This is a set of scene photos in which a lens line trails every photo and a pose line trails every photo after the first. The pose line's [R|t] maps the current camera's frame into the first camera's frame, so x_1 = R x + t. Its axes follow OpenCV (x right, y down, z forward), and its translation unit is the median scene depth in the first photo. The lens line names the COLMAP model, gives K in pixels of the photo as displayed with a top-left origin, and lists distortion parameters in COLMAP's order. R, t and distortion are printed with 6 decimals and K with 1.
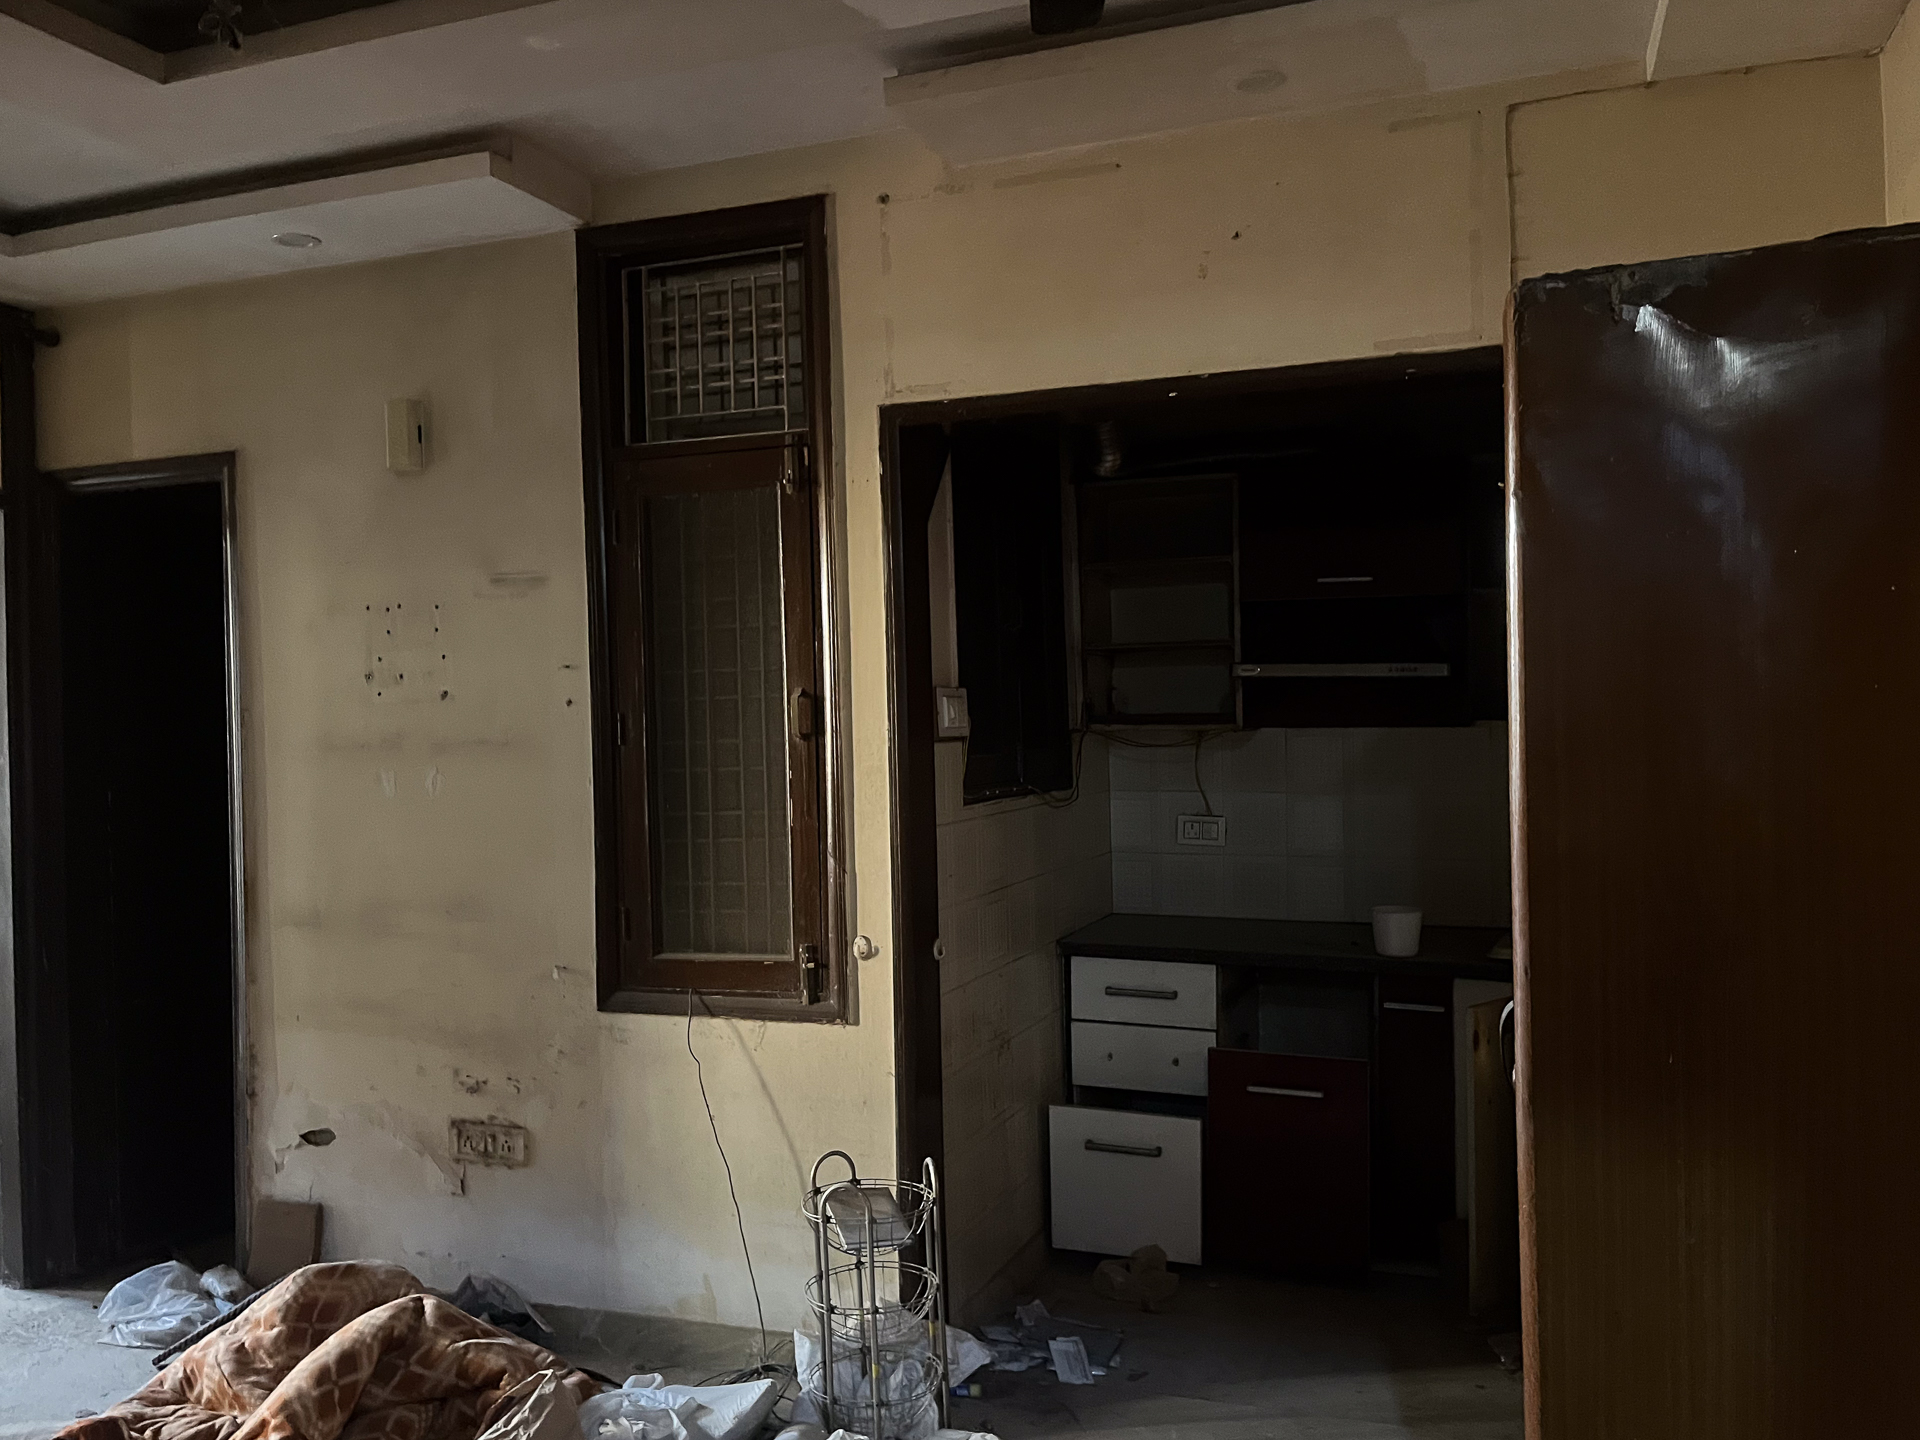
lens RADIAL K [[1458.3, 0, 958.0], [0, 1458.3, 725.1], [0, 0, 1]] dist [0.070309, -0.104922]
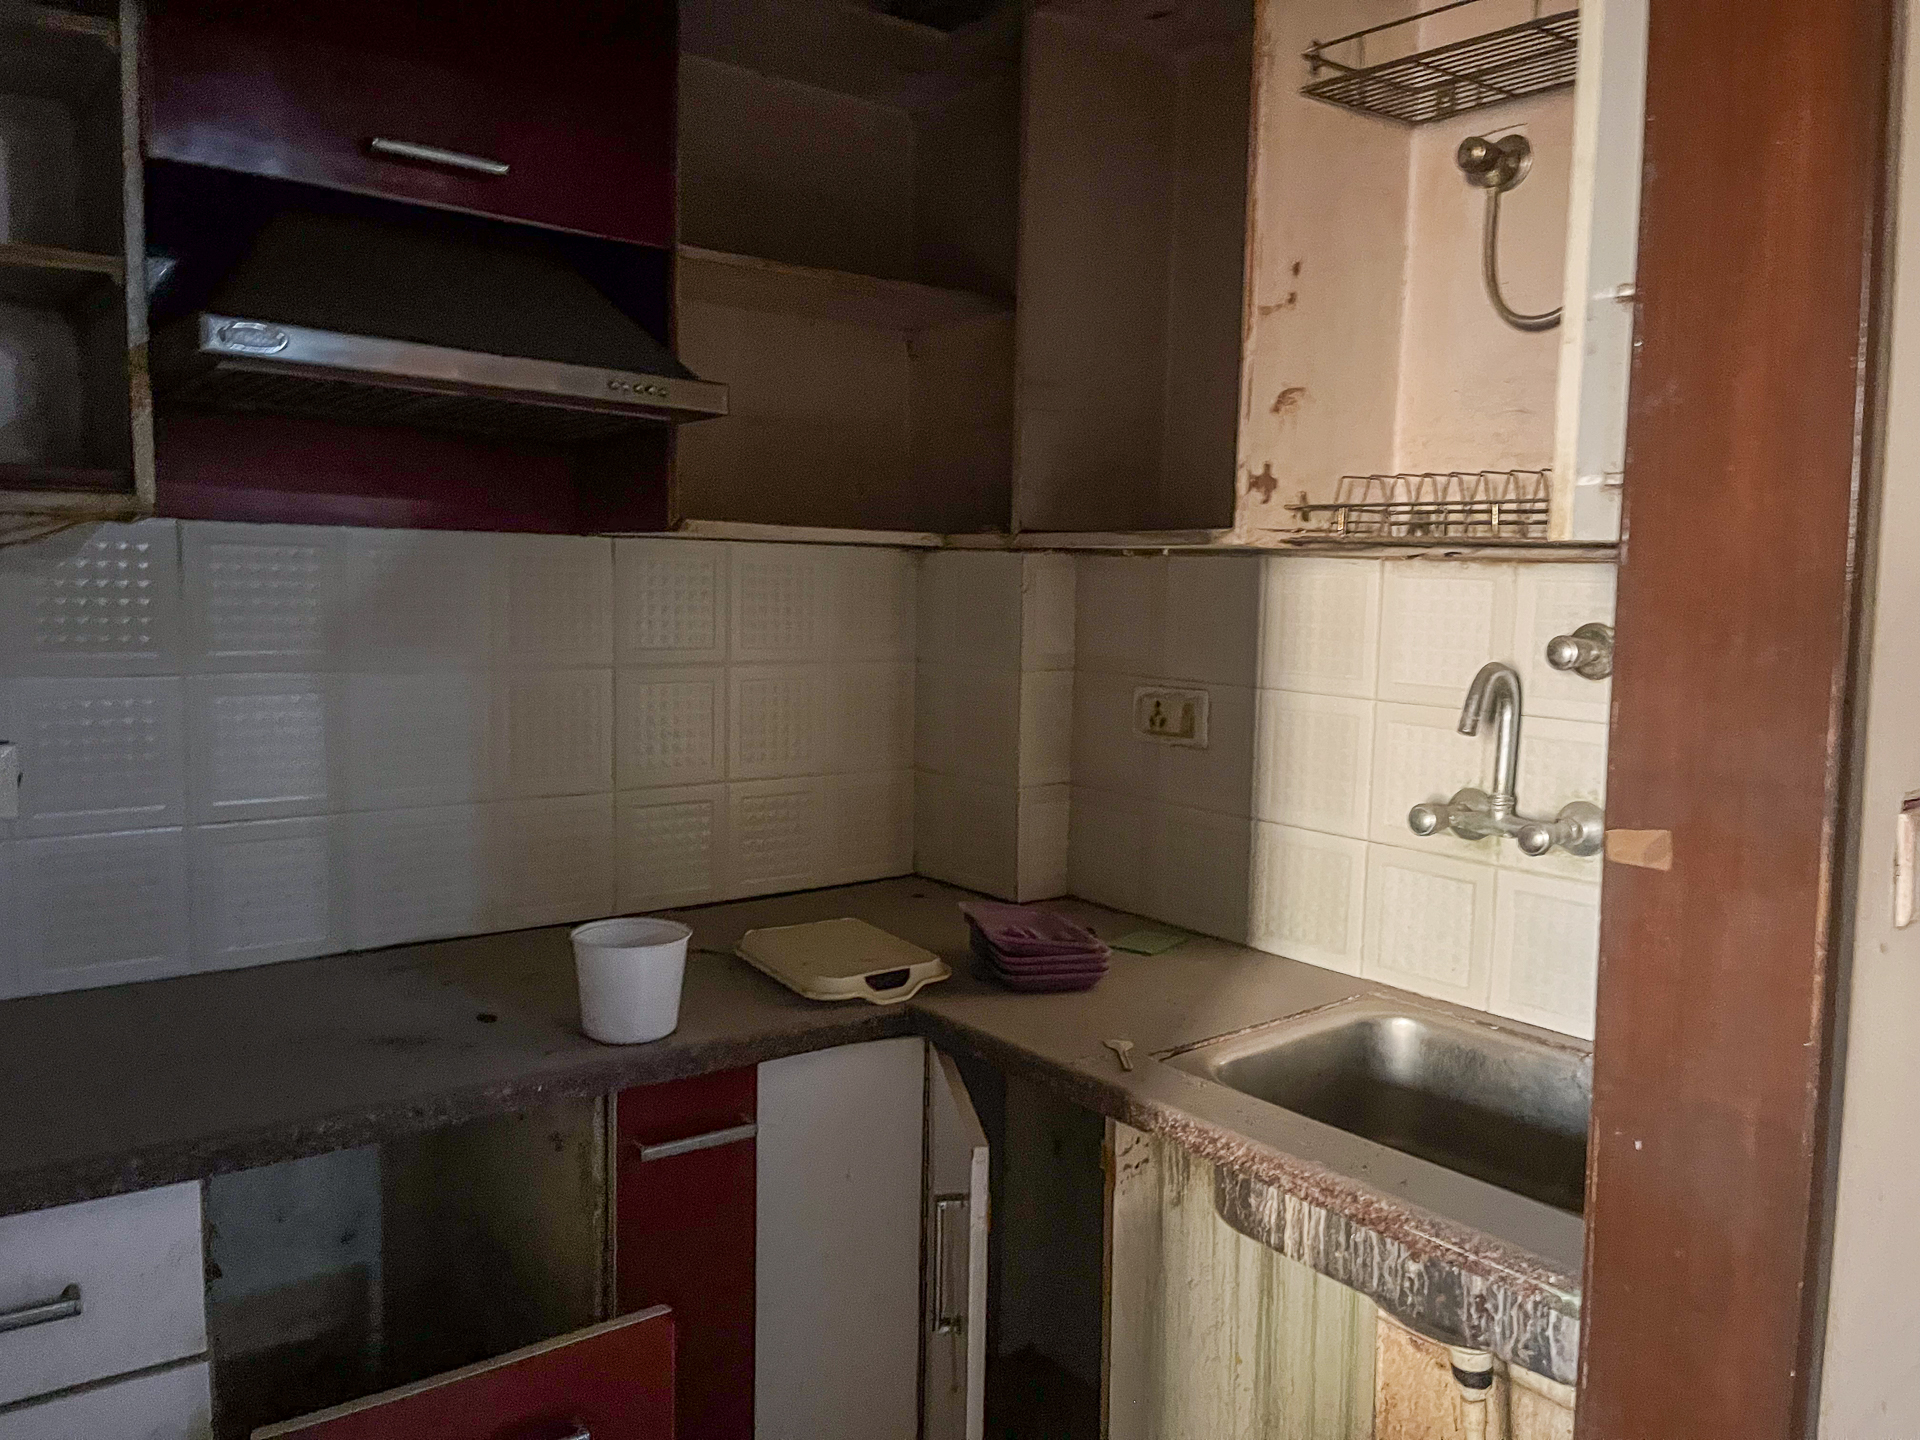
lens RADIAL K [[1458.3, 0, 958.0], [0, 1458.3, 725.1], [0, 0, 1]] dist [0.070309, -0.104922]
pose [[0.511507, -0.064174, 0.856880, -0.026278], [-0.020565, 0.996007, 0.086869, 0.020986], [-0.859033, -0.062056, 0.508145, 0.650025]]
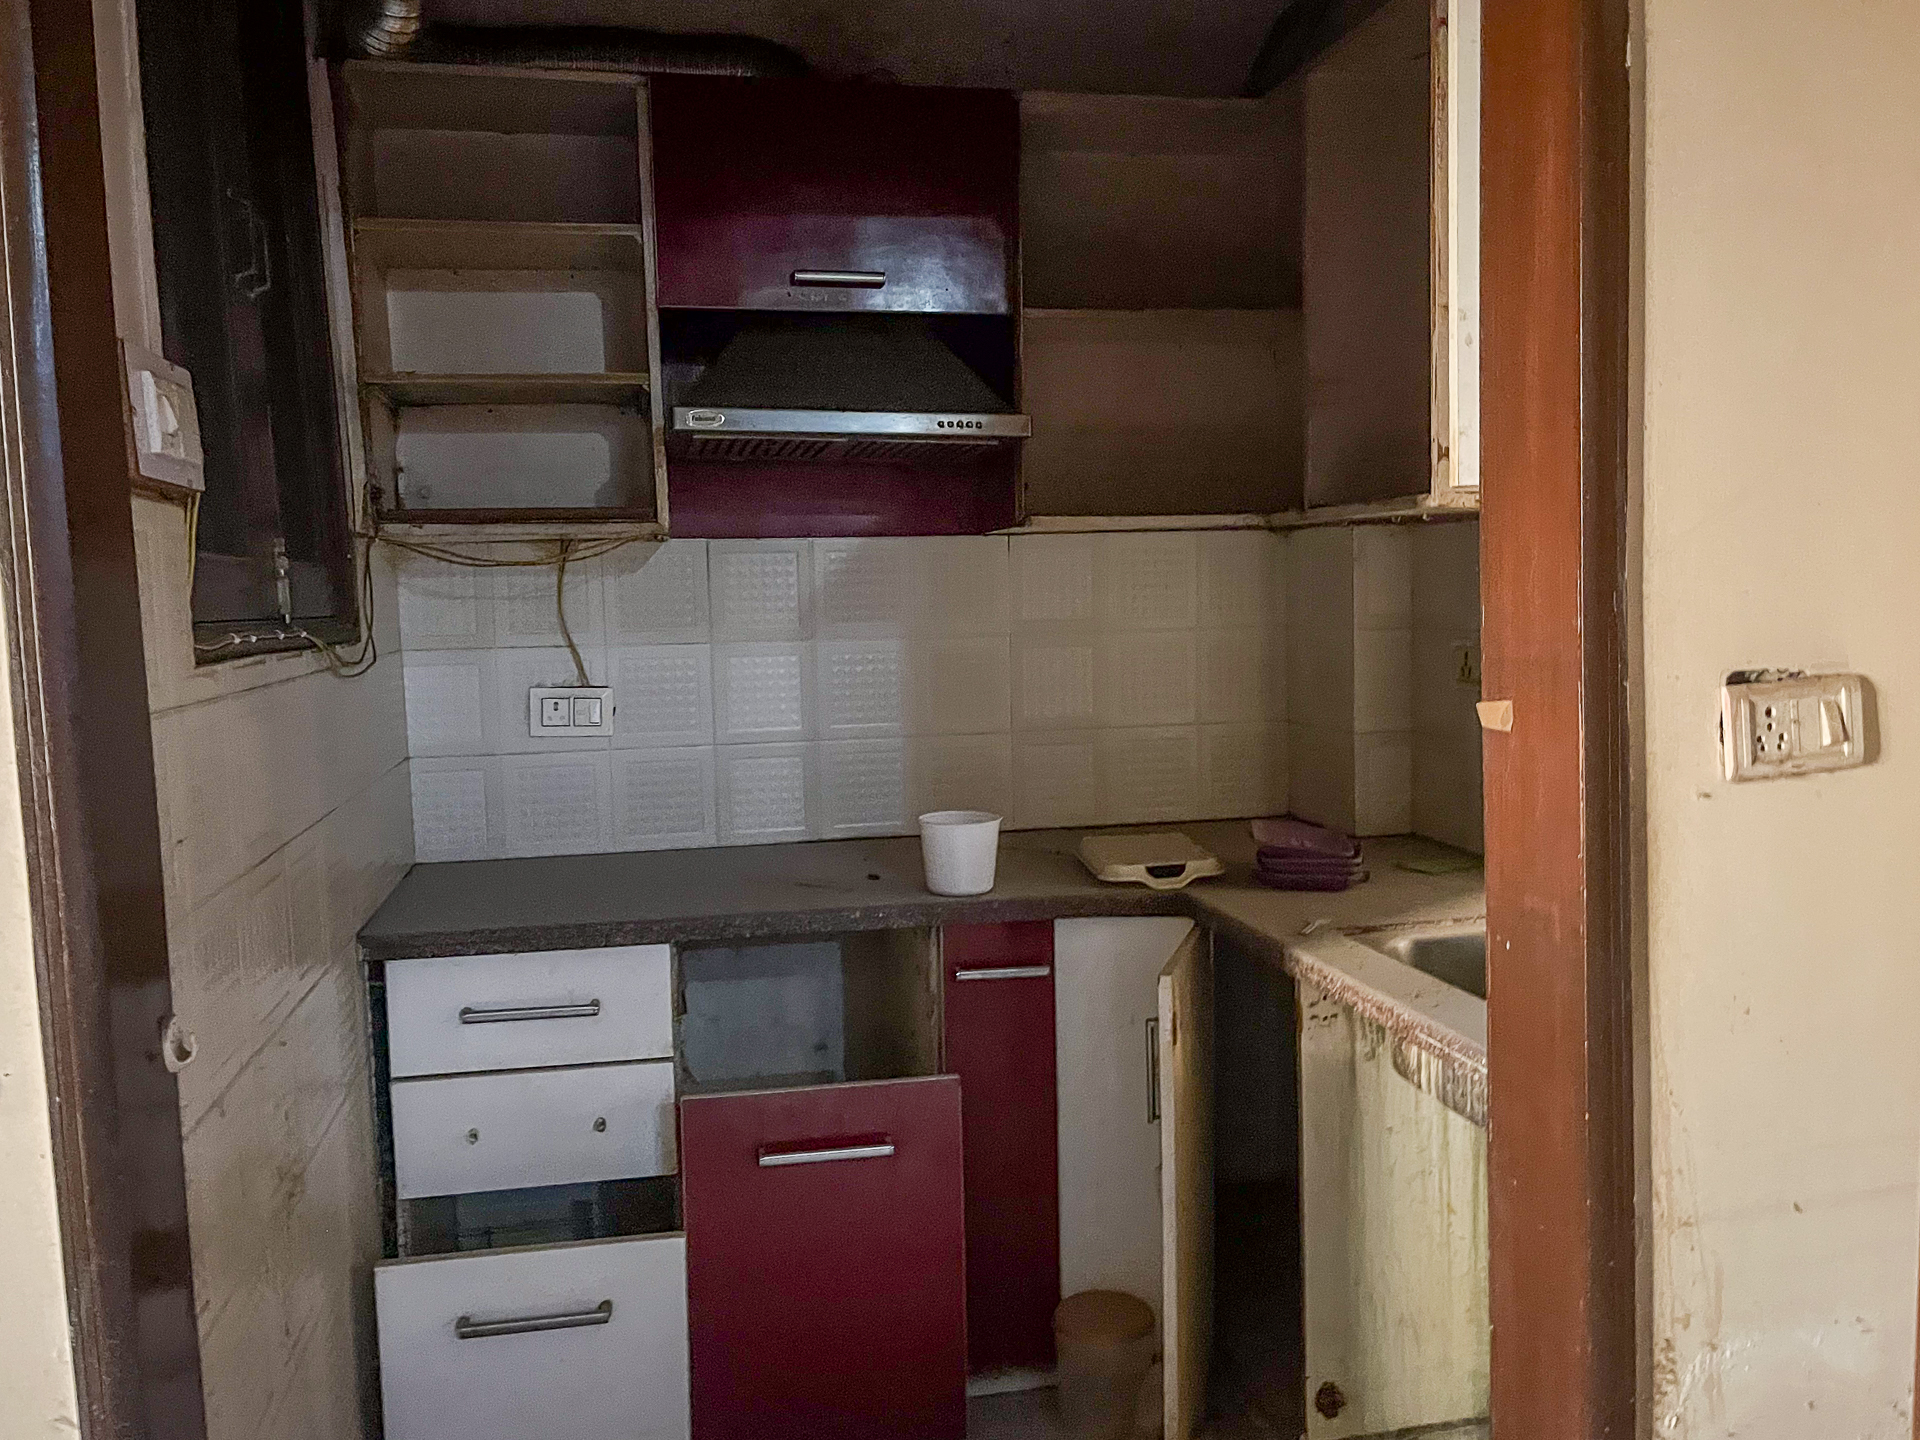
lens RADIAL K [[1509.7, 0, 922.9], [0, 1509.7, 714.4], [0, 0, 1]] dist [0.061075, -0.003645]
pose [[0.847670, -0.052593, 0.527910, -0.043334], [0.017248, 0.997280, 0.071660, 0.034693], [-0.530243, -0.051639, 0.846272, 0.446142]]
